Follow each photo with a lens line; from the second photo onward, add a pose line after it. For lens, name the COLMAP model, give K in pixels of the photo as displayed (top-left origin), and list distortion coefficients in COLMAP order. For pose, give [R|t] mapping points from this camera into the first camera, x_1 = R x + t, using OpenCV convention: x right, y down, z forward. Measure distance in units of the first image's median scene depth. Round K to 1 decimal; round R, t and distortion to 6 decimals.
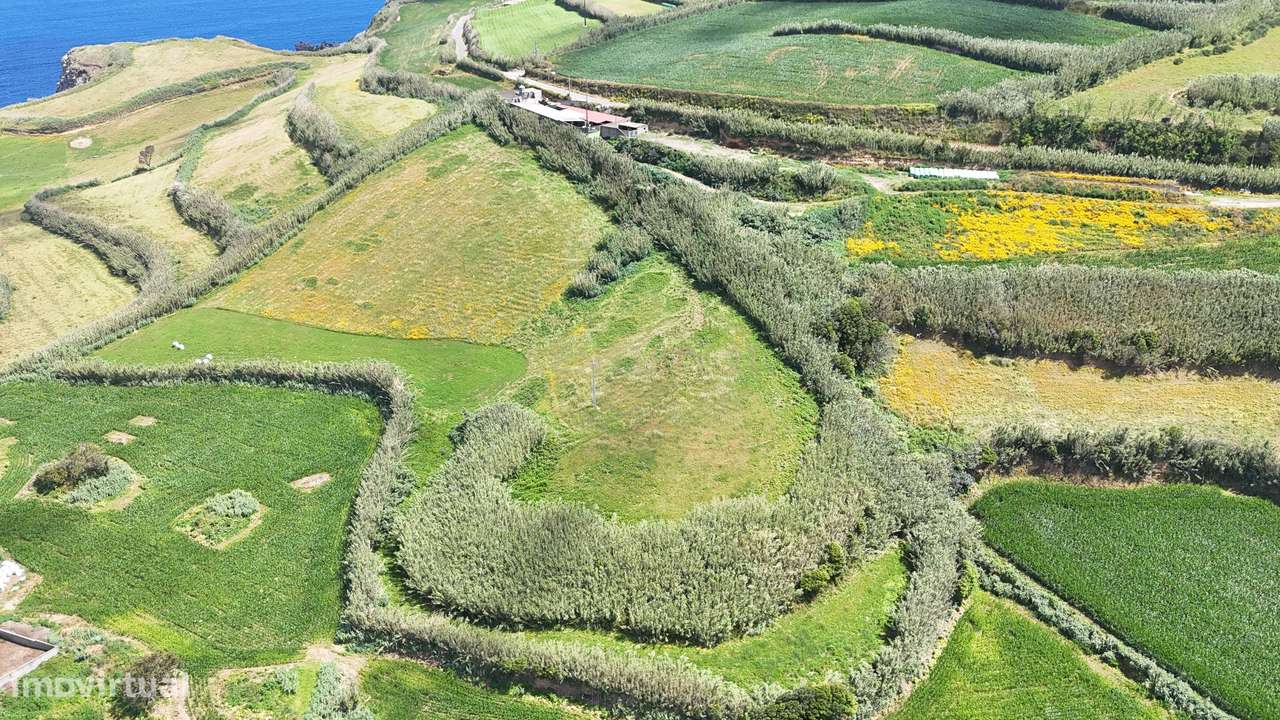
lens RADIAL K [[990.3, 0, 646.5], [0, 990.3, 361.8], [0, 0, 1]] dist [0.082430, -0.096895]
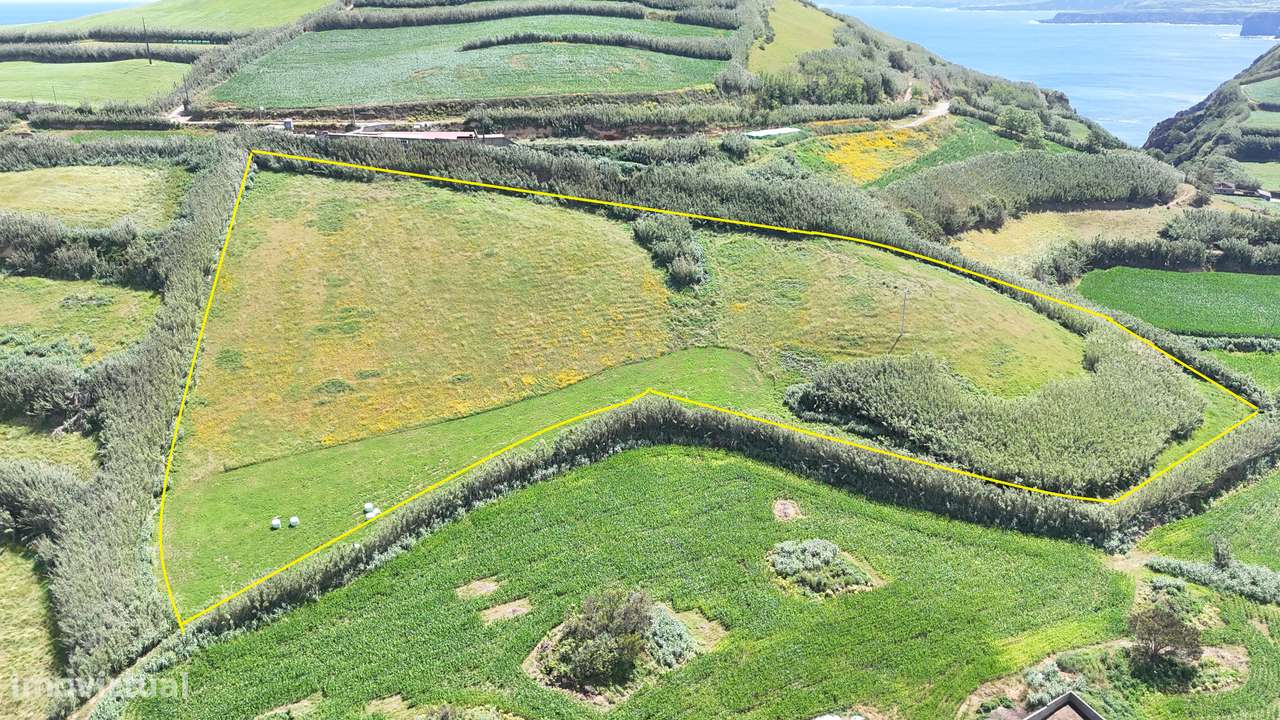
lens RADIAL K [[990.3, 0, 646.5], [0, 990.3, 361.8], [0, 0, 1]] dist [0.082430, -0.096895]
pose [[0.570886, -0.281693, 0.771193, -0.770407], [0.342404, 0.935403, 0.088206, -0.085524], [-0.746223, 0.213704, 0.630461, 0.405377]]
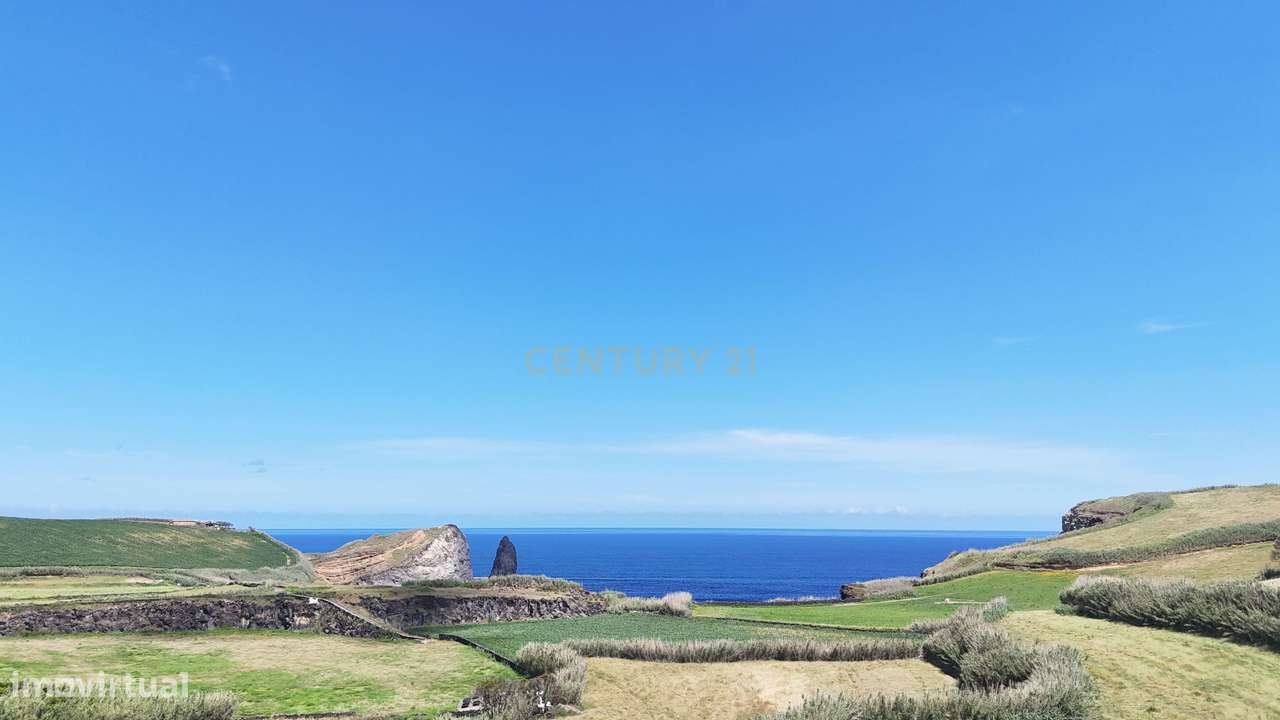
lens RADIAL K [[943.4, 0, 645.1], [0, 943.4, 365.2], [0, 0, 1]] dist [0.063670, -0.059932]
pose [[0.666638, -0.114588, -0.736521, -0.538653], [-0.317771, 0.850129, -0.419884, 0.037032], [0.674251, 0.513956, 0.530316, 0.739942]]
